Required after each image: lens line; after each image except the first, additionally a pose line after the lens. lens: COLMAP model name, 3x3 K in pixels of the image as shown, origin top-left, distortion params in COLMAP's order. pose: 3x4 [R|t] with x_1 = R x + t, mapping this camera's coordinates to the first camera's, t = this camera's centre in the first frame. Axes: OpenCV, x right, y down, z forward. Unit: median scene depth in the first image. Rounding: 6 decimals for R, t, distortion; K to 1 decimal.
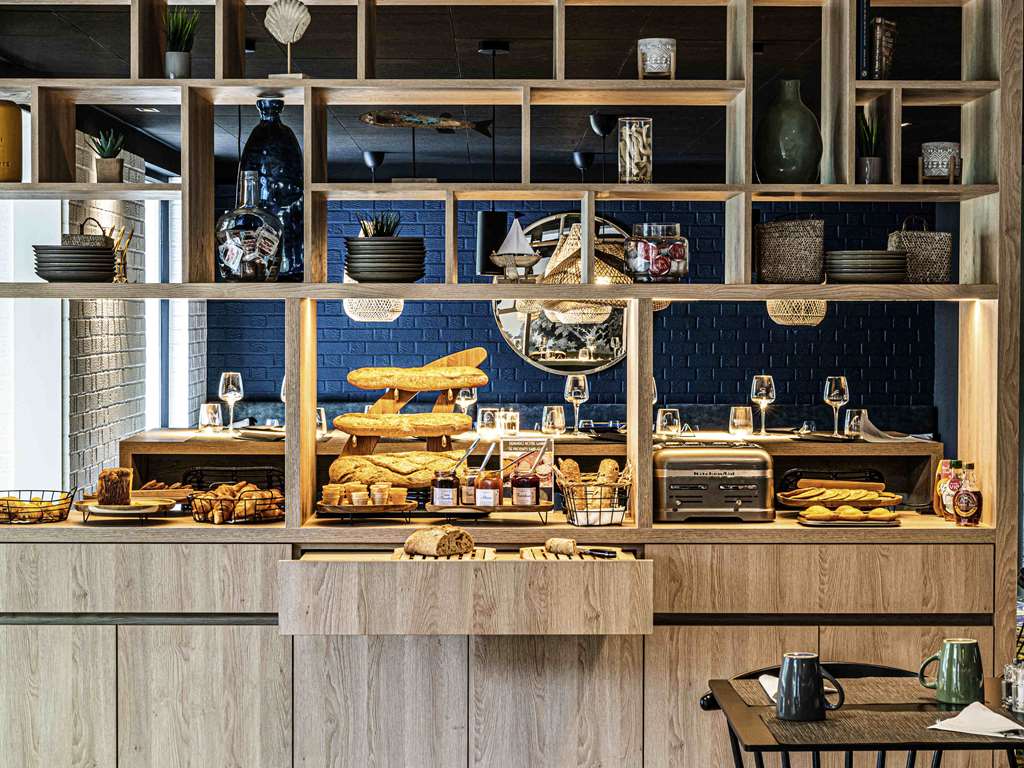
lens RADIAL K [[2204.0, 0, 512.0], [0, 2204.0, 384.0], [0, 0, 1]] dist [-0.026263, -0.247576]
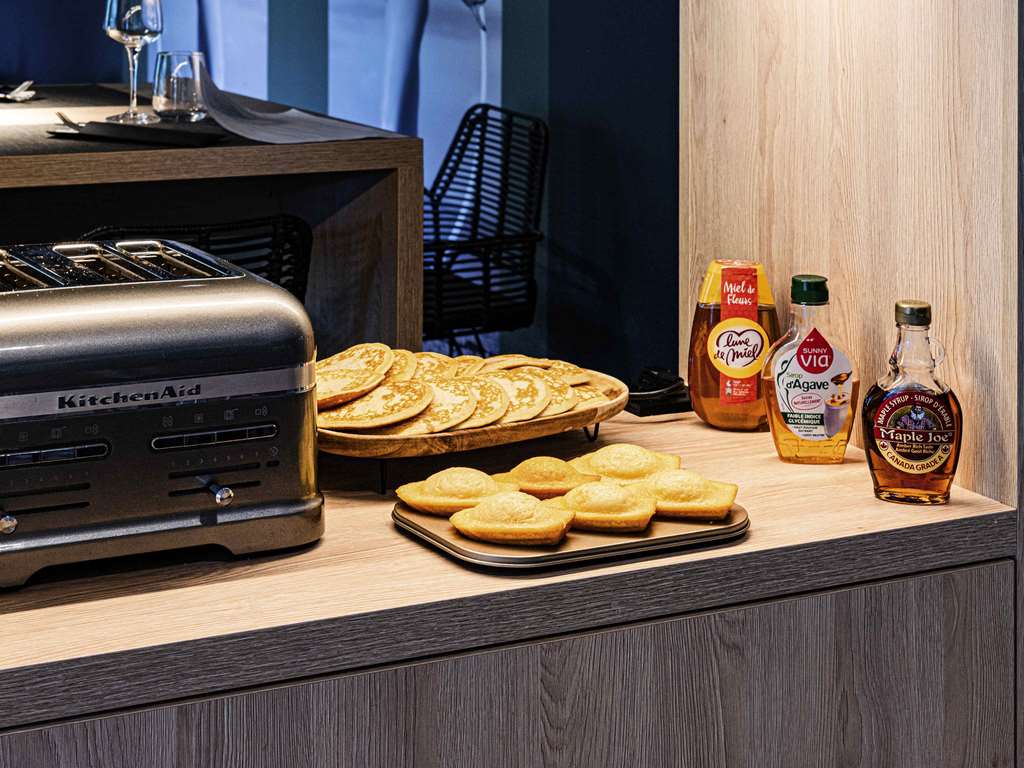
lens RADIAL K [[2204.0, 0, 512.0], [0, 2204.0, 384.0], [0, 0, 1]] dist [-0.026263, -0.247576]
pose [[0.877087, -0.082767, 0.473147, 0.006015], [-0.014667, 0.979968, 0.198613, -0.010731], [-0.480107, -0.181141, 0.858303, 0.592079]]
